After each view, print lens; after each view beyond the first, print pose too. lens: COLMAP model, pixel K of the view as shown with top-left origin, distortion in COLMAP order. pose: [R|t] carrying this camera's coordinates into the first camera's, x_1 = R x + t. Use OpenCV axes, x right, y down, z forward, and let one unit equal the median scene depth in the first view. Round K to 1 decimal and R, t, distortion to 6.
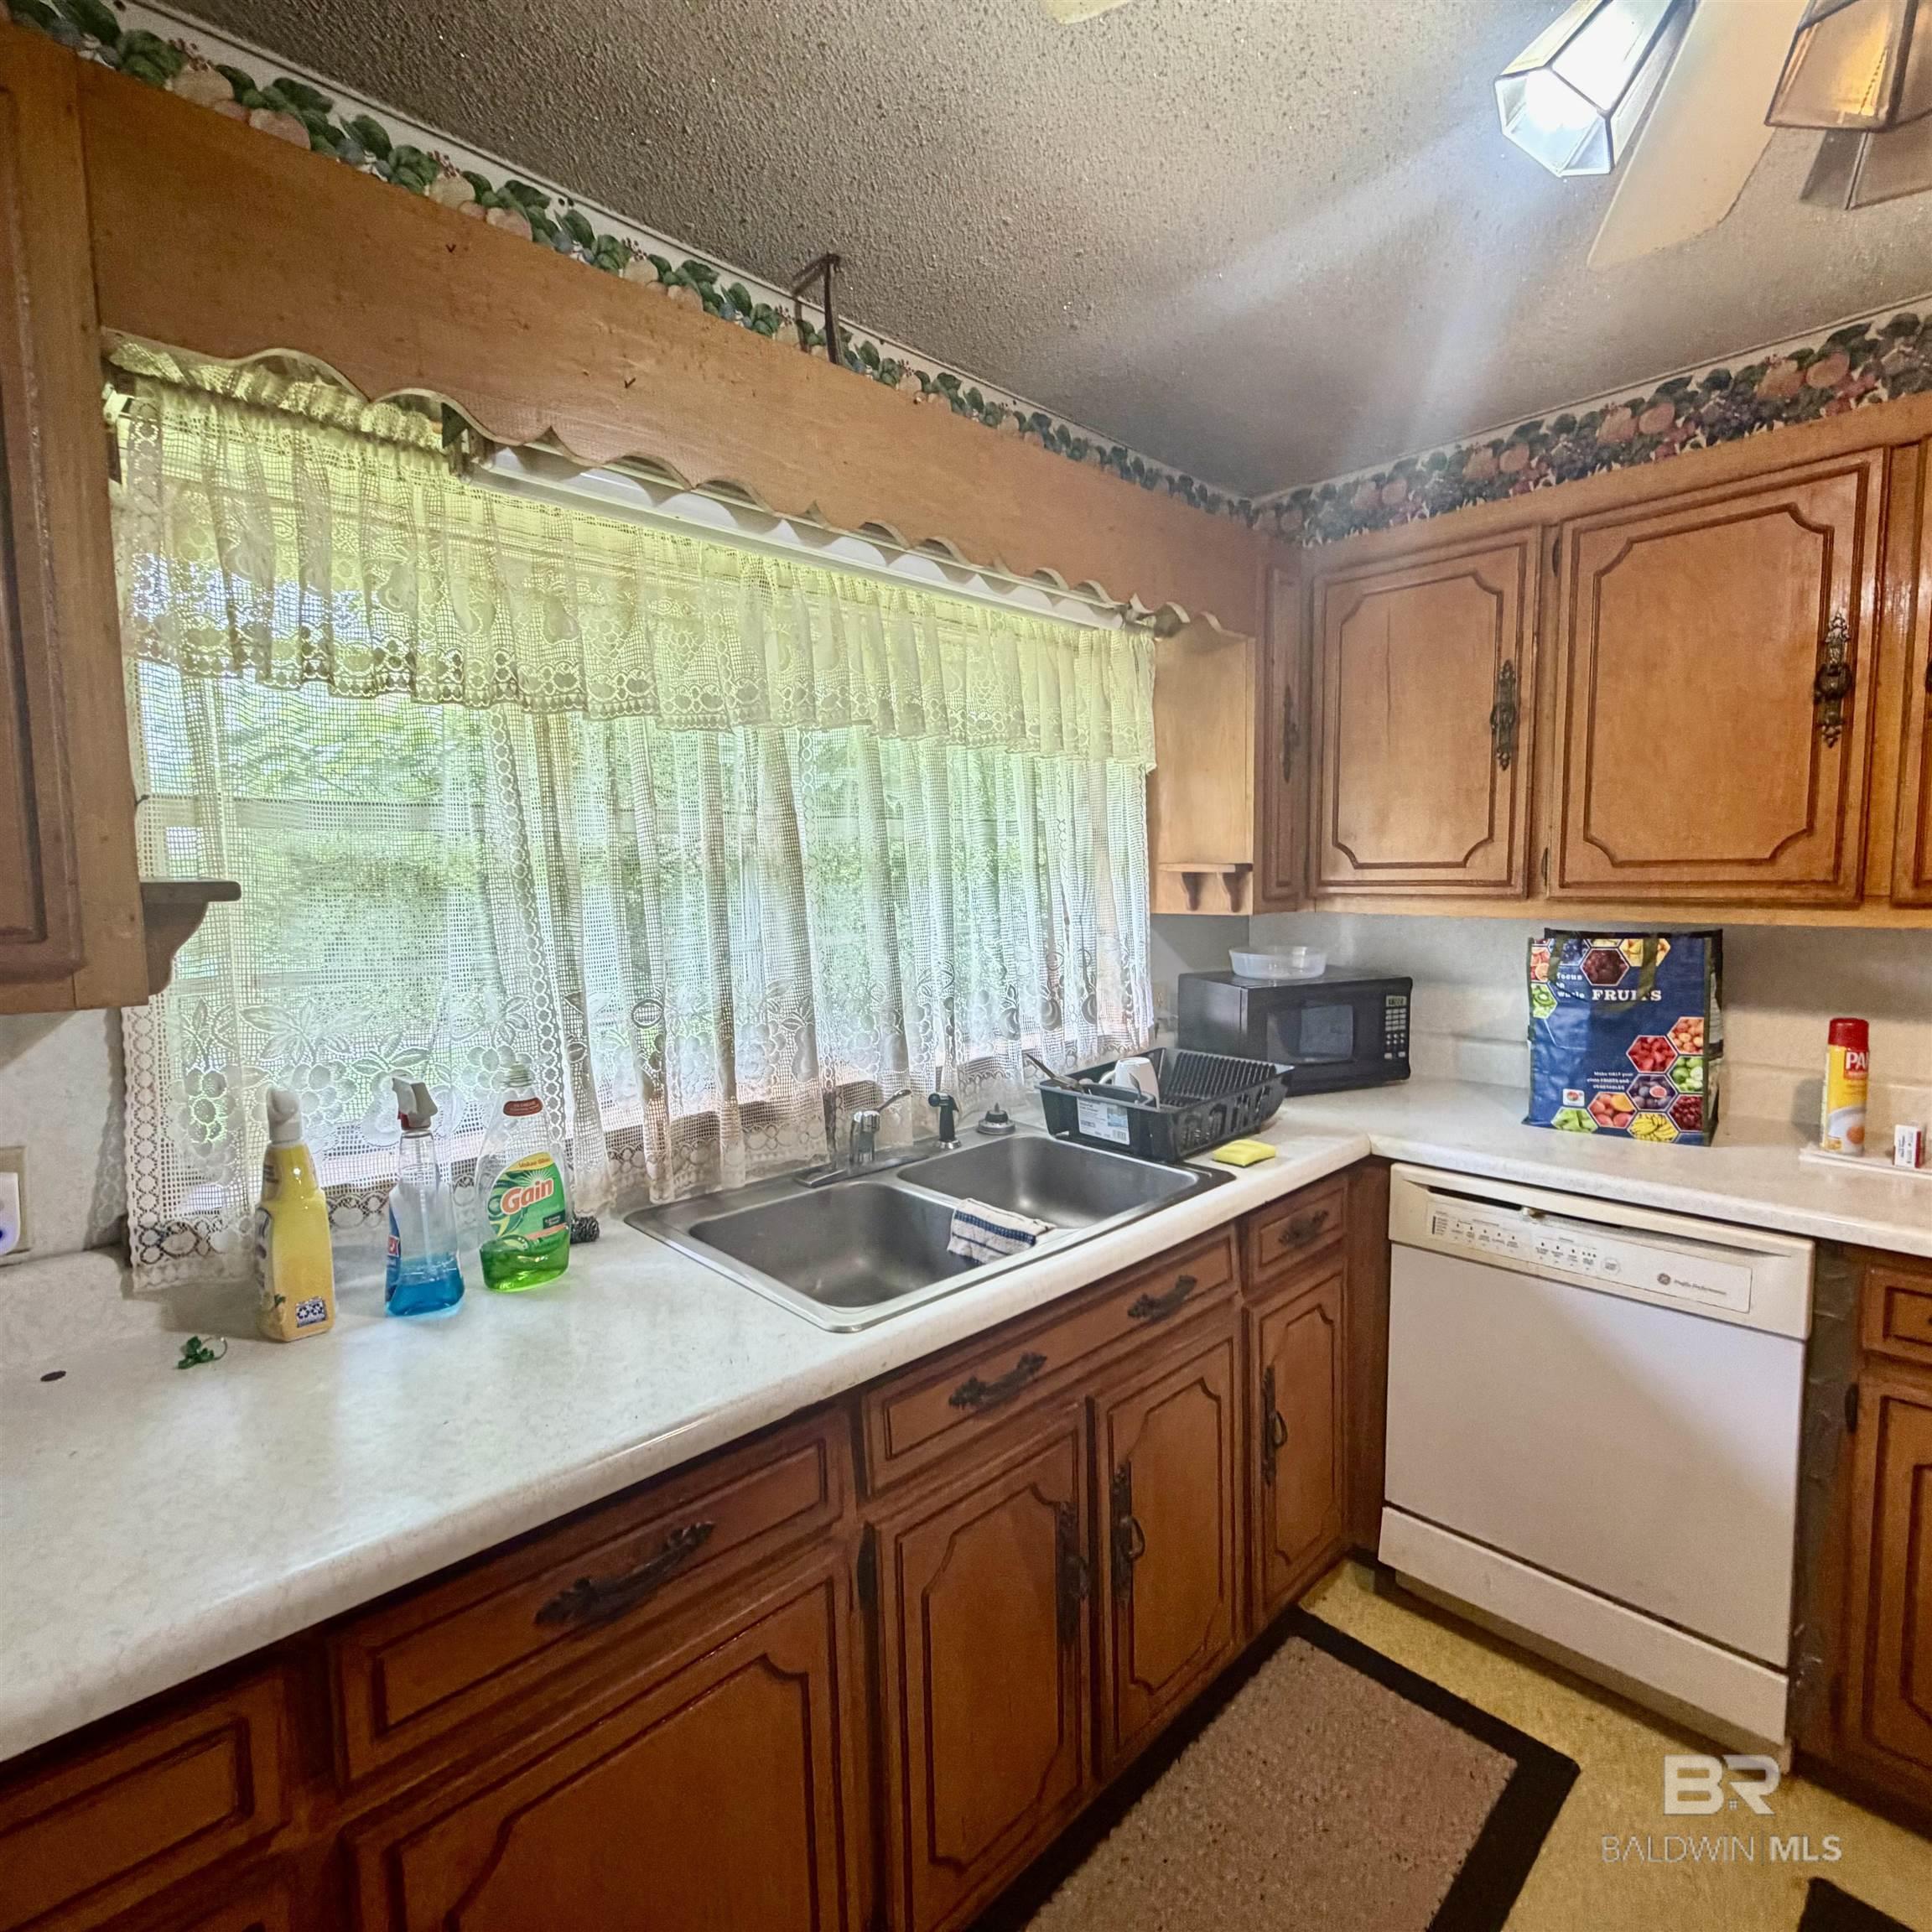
lens RADIAL K [[1024.9, 0, 967.1], [0, 1024.9, 965.0], [0, 0, 1]] dist [0.000909, 0.000850]
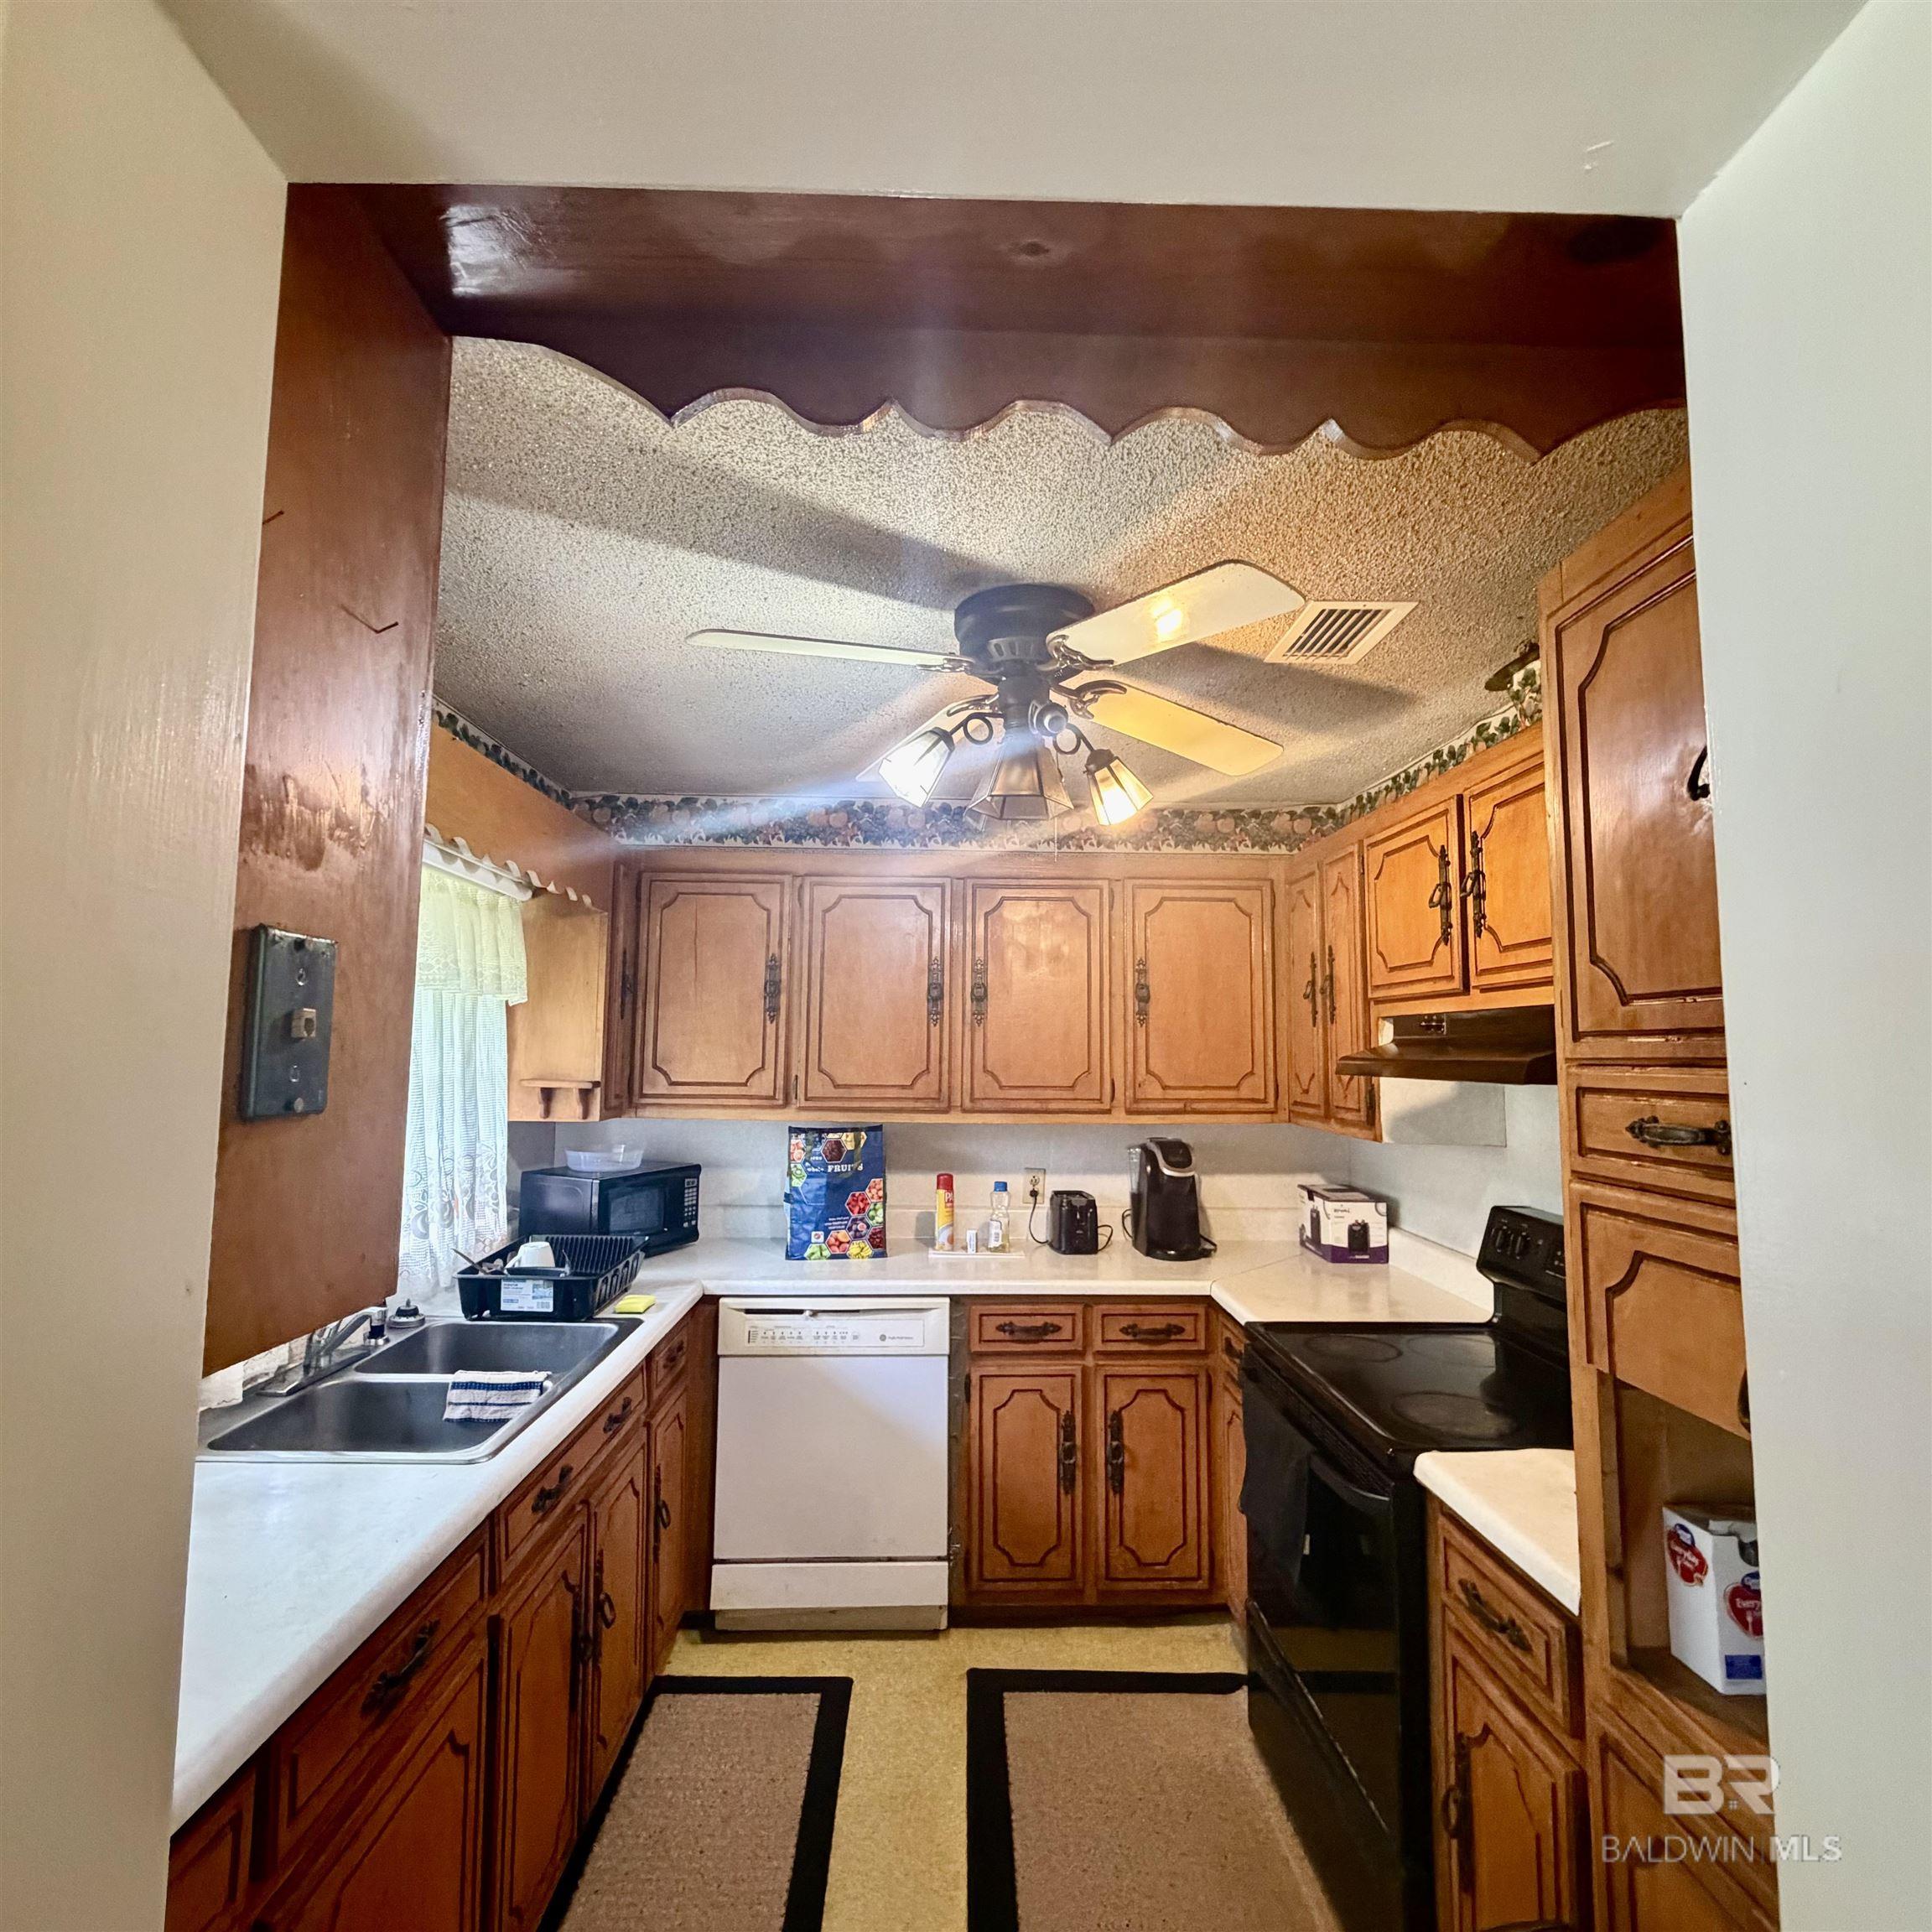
lens RADIAL K [[1024.9, 0, 967.1], [0, 1024.9, 965.0], [0, 0, 1]] dist [0.000909, 0.000850]
pose [[0.669024, 0.089265, 0.737861, -0.451233], [0.046376, 0.985813, -0.161311, -0.016287], [-0.741792, 0.142140, 0.655393, -0.251234]]
